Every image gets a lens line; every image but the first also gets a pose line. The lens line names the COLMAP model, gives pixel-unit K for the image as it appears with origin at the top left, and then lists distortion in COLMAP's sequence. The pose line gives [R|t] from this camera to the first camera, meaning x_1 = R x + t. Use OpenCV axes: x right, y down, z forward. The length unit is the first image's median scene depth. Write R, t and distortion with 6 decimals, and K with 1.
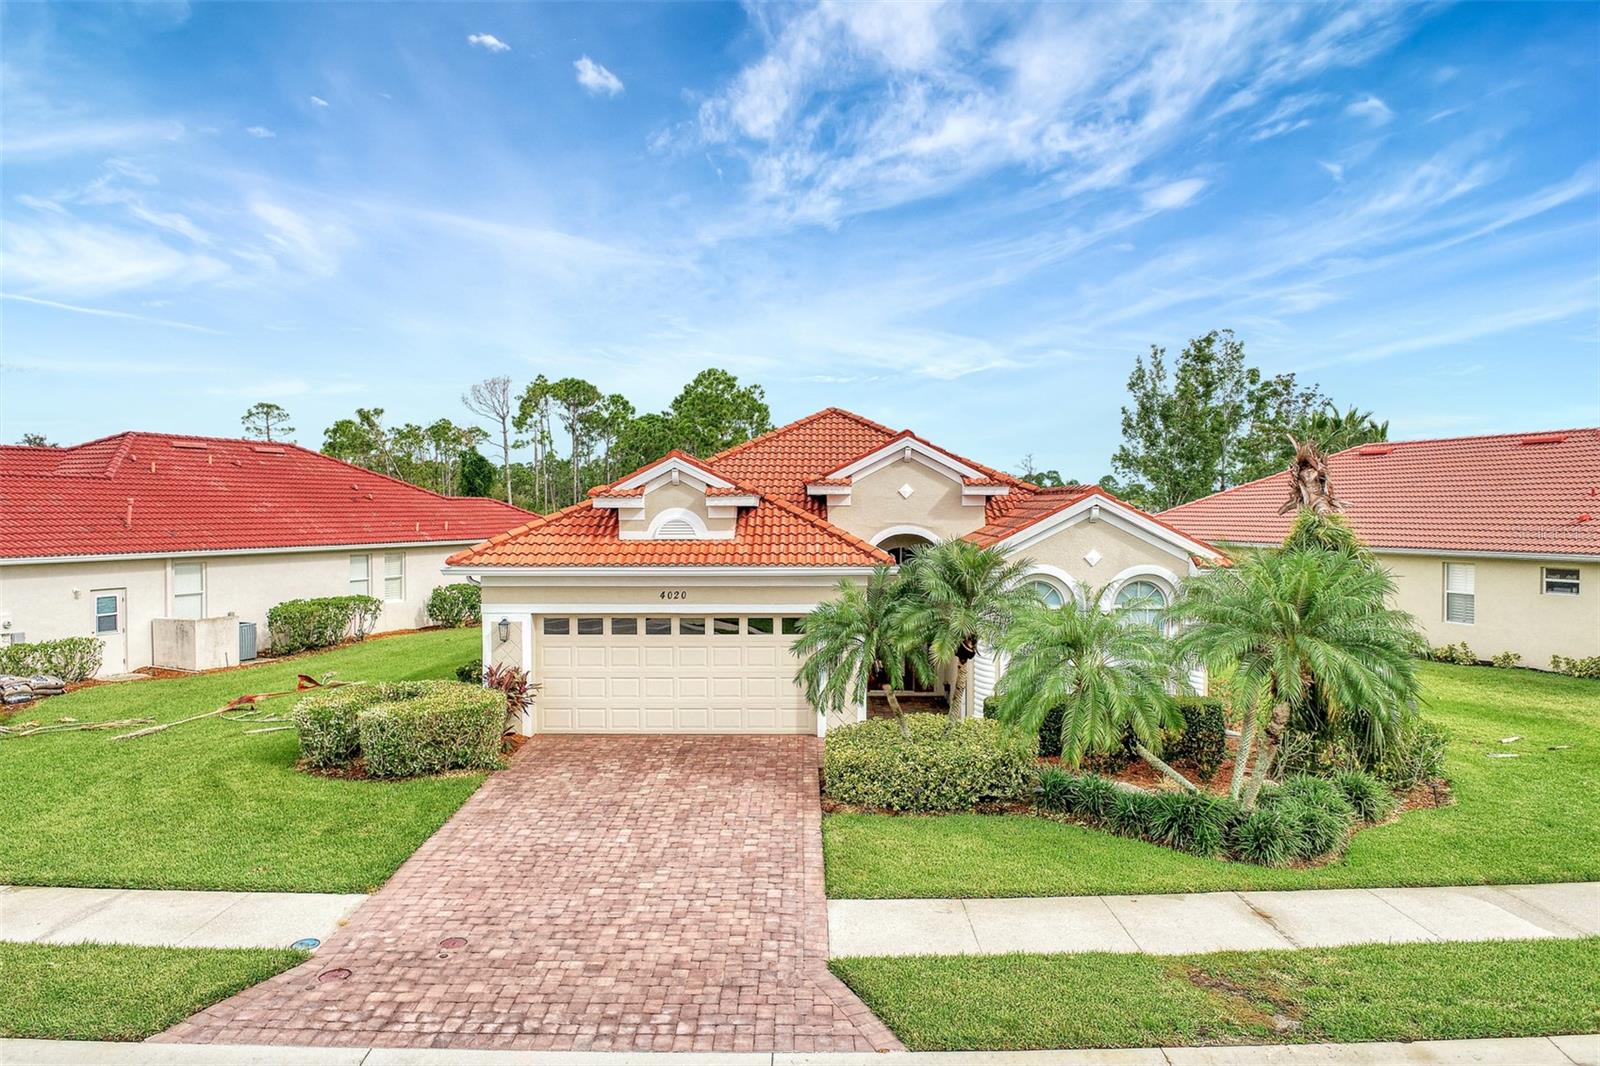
lens RADIAL K [[1082.1, 0, 807.5], [0, 1082.1, 528.7], [0, 0, 1]] dist [-0.007243, 0.001352]
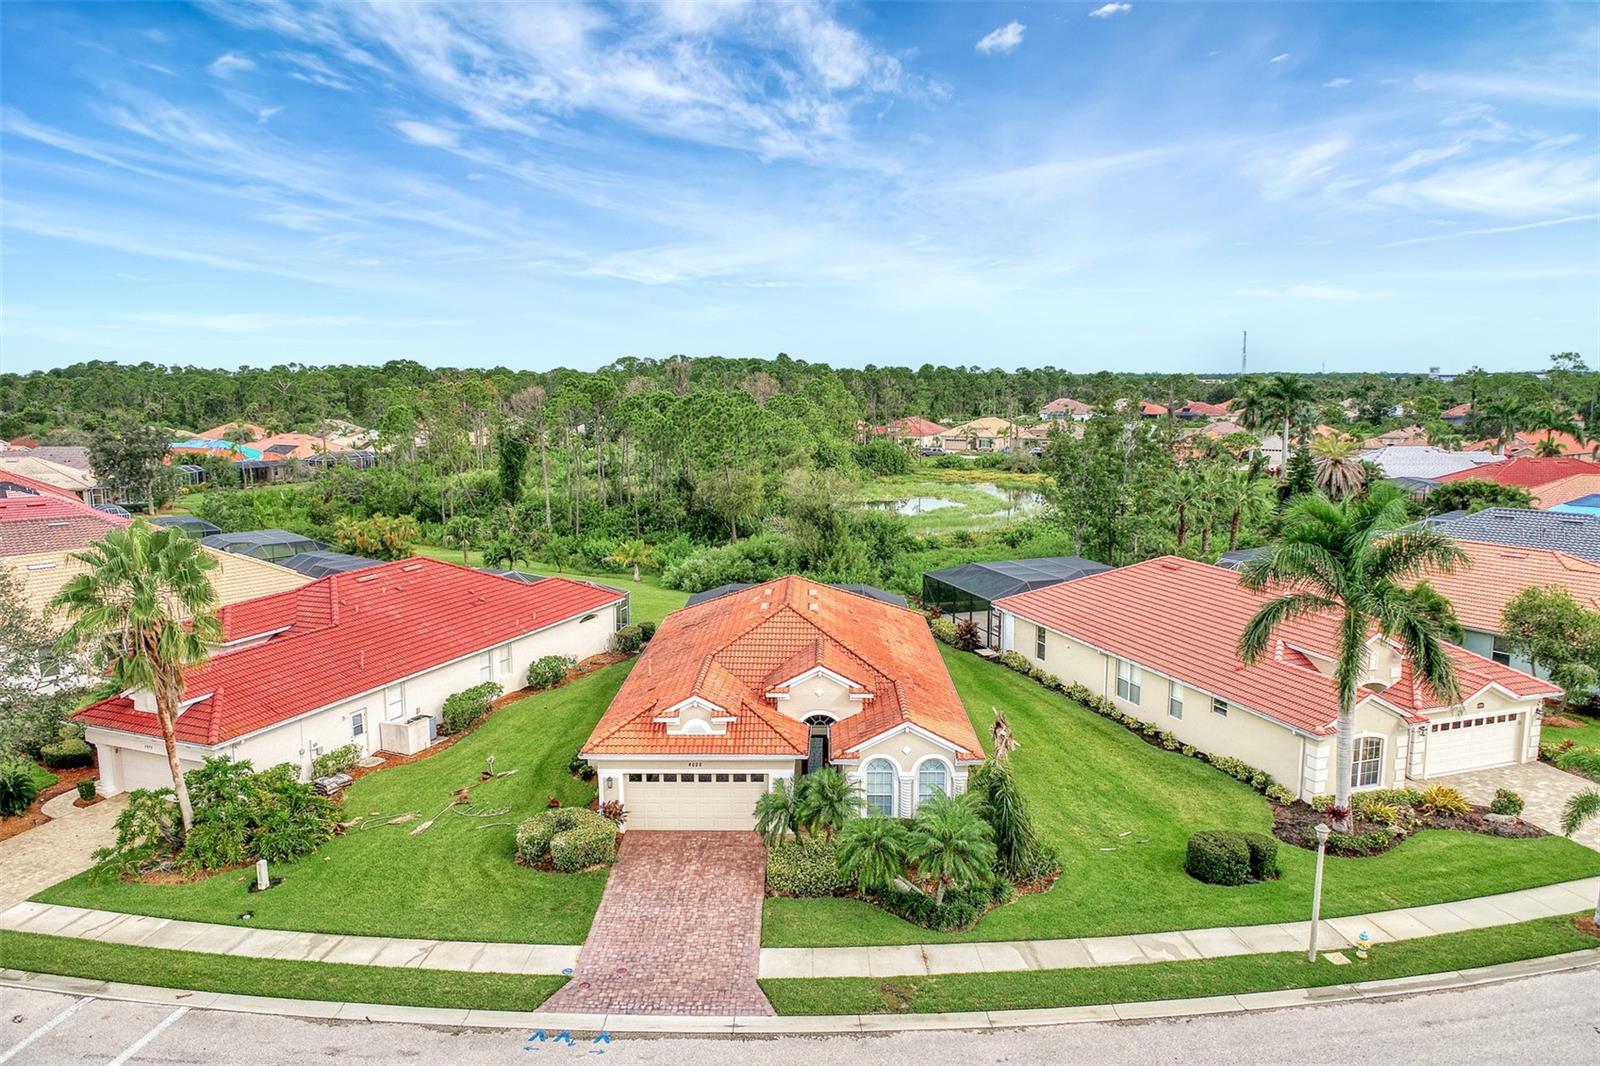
lens RADIAL K [[1088.1, 0, 805.3], [0, 1088.1, 534.0], [0, 0, 1]] dist [-0.008789, -0.002839]
pose [[0.999960, -0.002192, -0.008644, 0.095882], [0.003254, 0.992179, 0.124777, -0.615150], [0.008303, -0.124800, 0.992147, -0.926213]]
